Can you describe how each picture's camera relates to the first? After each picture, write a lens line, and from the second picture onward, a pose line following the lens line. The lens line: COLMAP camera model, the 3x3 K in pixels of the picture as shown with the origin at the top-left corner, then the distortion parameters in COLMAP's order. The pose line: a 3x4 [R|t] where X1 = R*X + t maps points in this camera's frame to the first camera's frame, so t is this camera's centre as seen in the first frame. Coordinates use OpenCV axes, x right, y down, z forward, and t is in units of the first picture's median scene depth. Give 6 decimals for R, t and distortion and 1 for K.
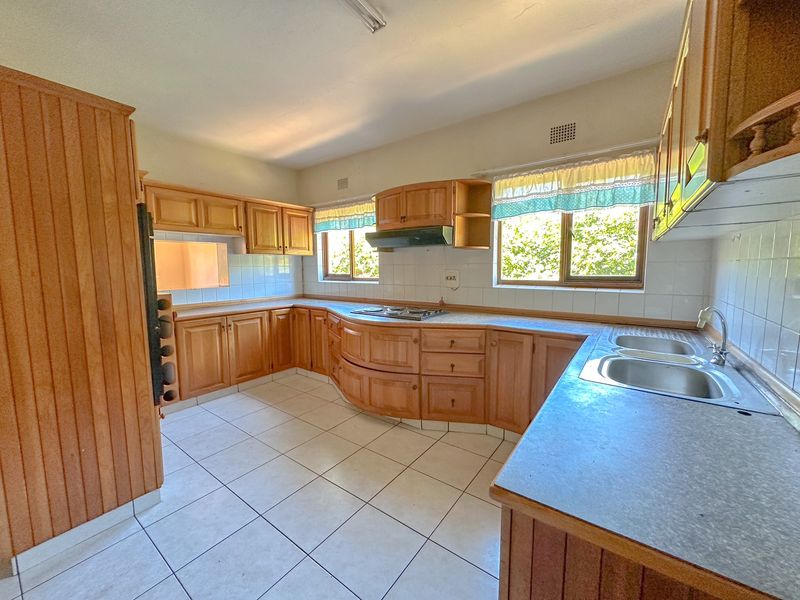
lens RADIAL K [[321.8, 0, 397.7], [0, 321.8, 299.7], [0, 0, 1]] dist [0.000250, -0.000168]
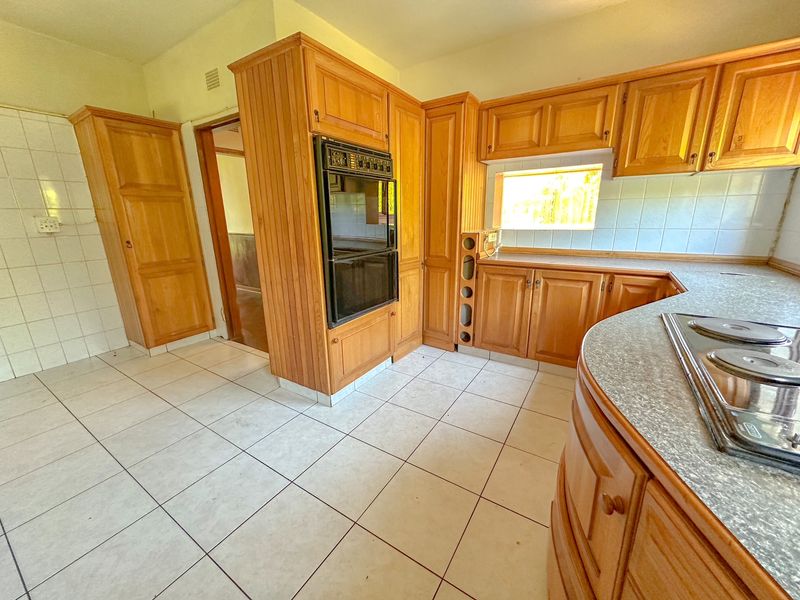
lens RADIAL K [[321.8, 0, 400.4], [0, 321.8, 294.6], [0, 0, 1]] dist [0.000250, -0.000168]
pose [[0.066311, 0.255634, -0.964497, 0.171370], [-0.088380, 0.964330, 0.249514, -0.047455], [0.993877, 0.068697, 0.086539, 0.613907]]
